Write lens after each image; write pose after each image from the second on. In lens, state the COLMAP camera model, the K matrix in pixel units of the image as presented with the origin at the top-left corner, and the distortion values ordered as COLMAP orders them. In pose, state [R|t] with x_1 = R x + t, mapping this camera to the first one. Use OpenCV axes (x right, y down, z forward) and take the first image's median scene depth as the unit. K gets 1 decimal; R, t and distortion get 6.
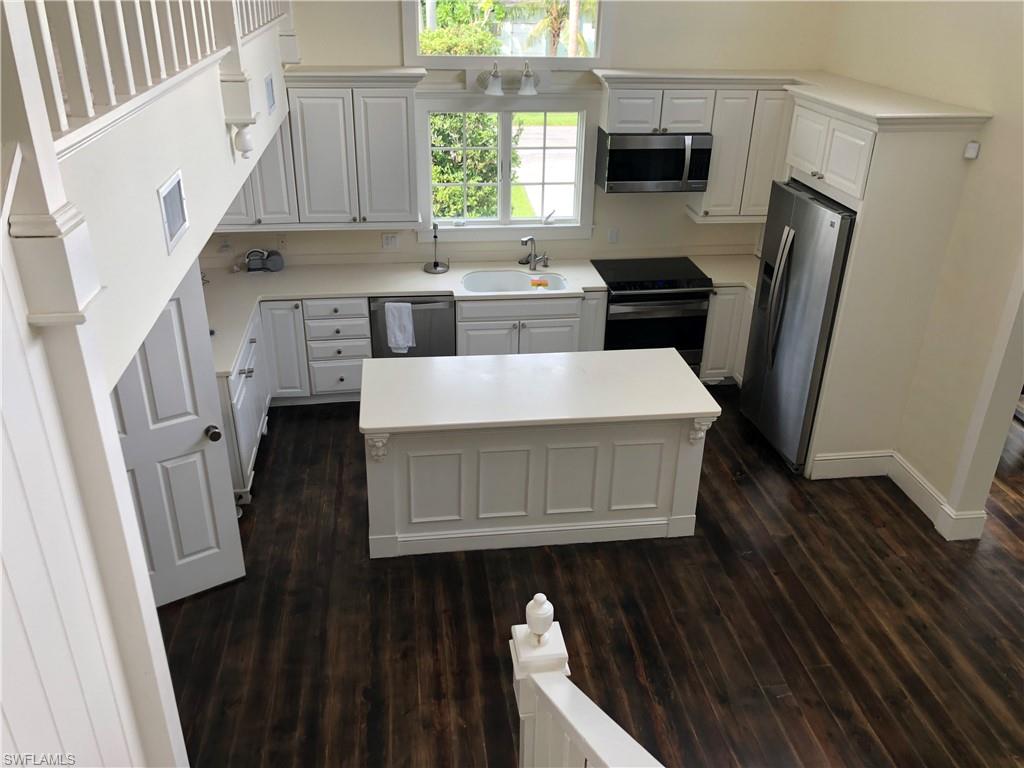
lens RADIAL K [[842.6, 0, 514.6], [0, 842.6, 383.8], [0, 0, 1]] dist [0.017185, 0.001206]
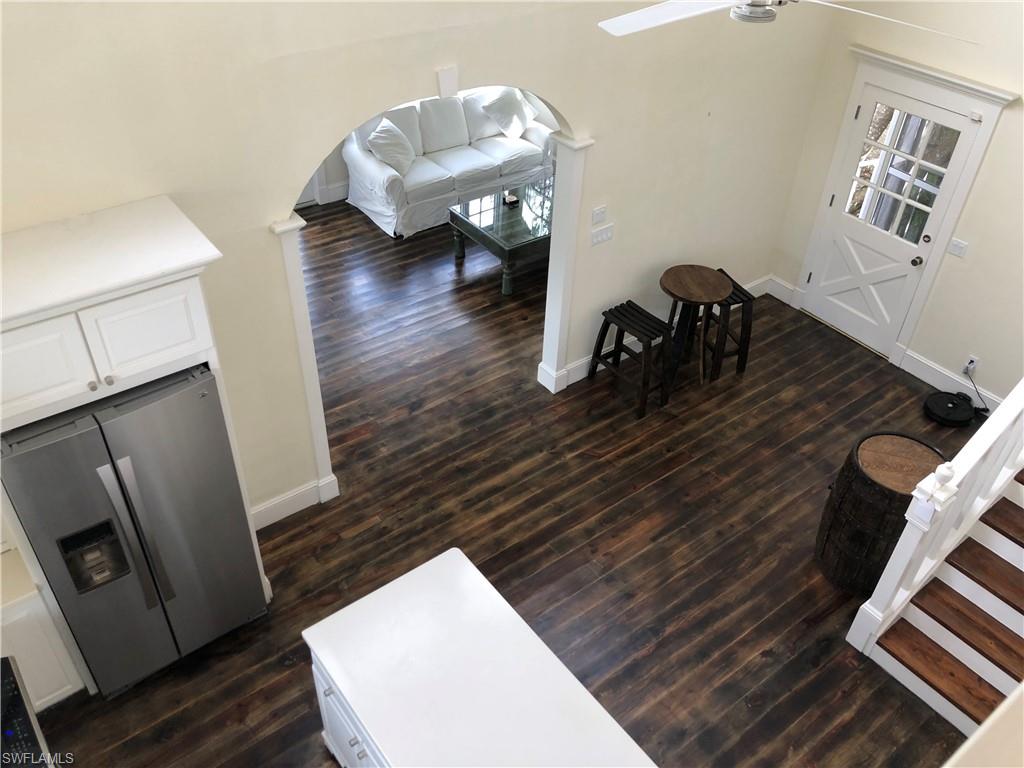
lens RADIAL K [[842.6, 0, 513.9], [0, 842.6, 382.7], [0, 0, 1]] dist [0.017185, 0.001206]
pose [[-0.501867, -0.562767, 0.656828, -0.312730], [0.344670, 0.566369, 0.748618, -0.791280], [-0.793304, 0.602096, -0.090273, 0.985244]]
